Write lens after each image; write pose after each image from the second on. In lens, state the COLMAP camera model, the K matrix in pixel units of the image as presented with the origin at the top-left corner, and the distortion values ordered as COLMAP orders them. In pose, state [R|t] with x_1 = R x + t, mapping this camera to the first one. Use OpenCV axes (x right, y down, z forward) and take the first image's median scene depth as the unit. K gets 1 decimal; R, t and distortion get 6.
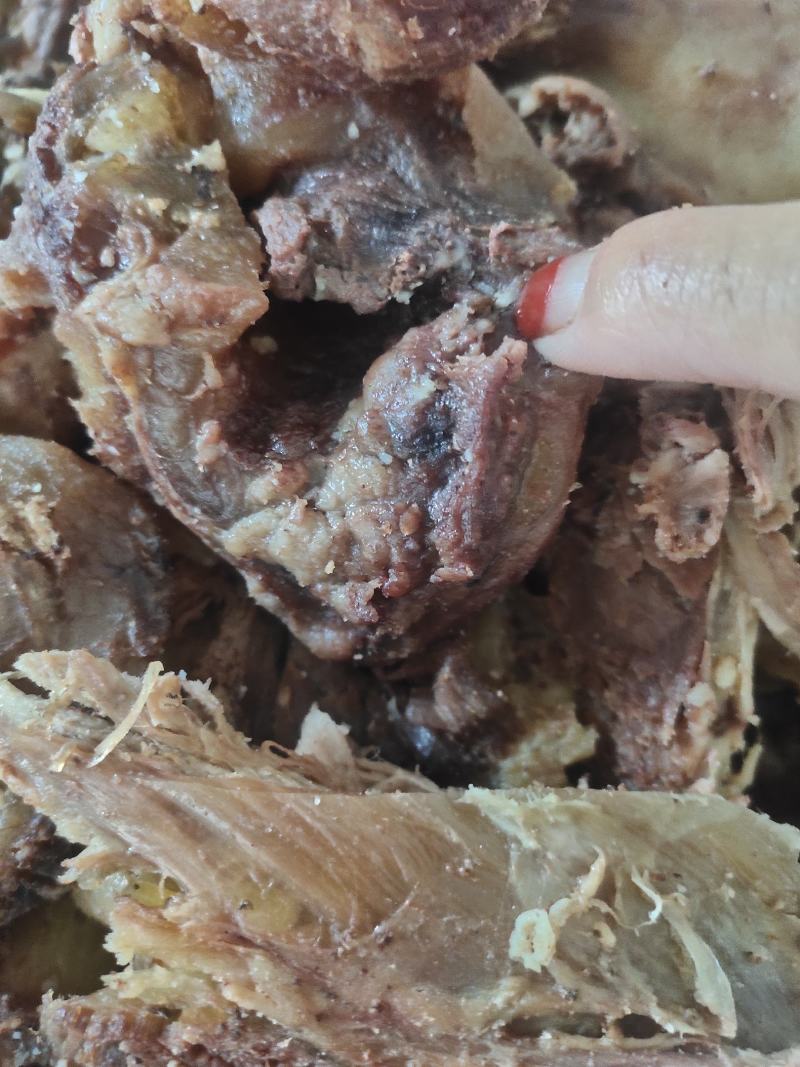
lens RADIAL K [[872.2, 0, 400.0], [0, 872.2, 533.5], [0, 0, 1]] dist [-0.007686, -0.002798]
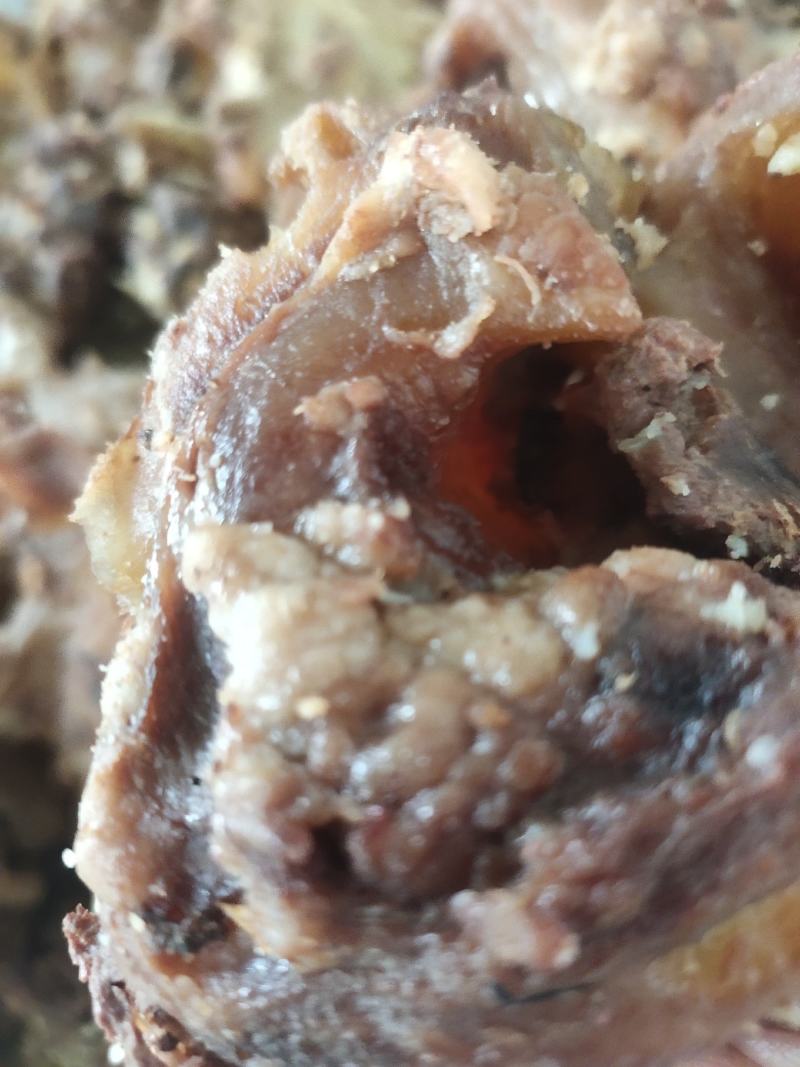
lens RADIAL K [[872.2, 0, 400.0], [0, 872.2, 533.5], [0, 0, 1]] dist [-0.007686, -0.002798]
pose [[0.626416, 0.763407, -0.157521, -0.050487], [-0.710479, 0.476048, -0.518264, 0.195749], [-0.320659, 0.436564, 0.840589, 0.570432]]
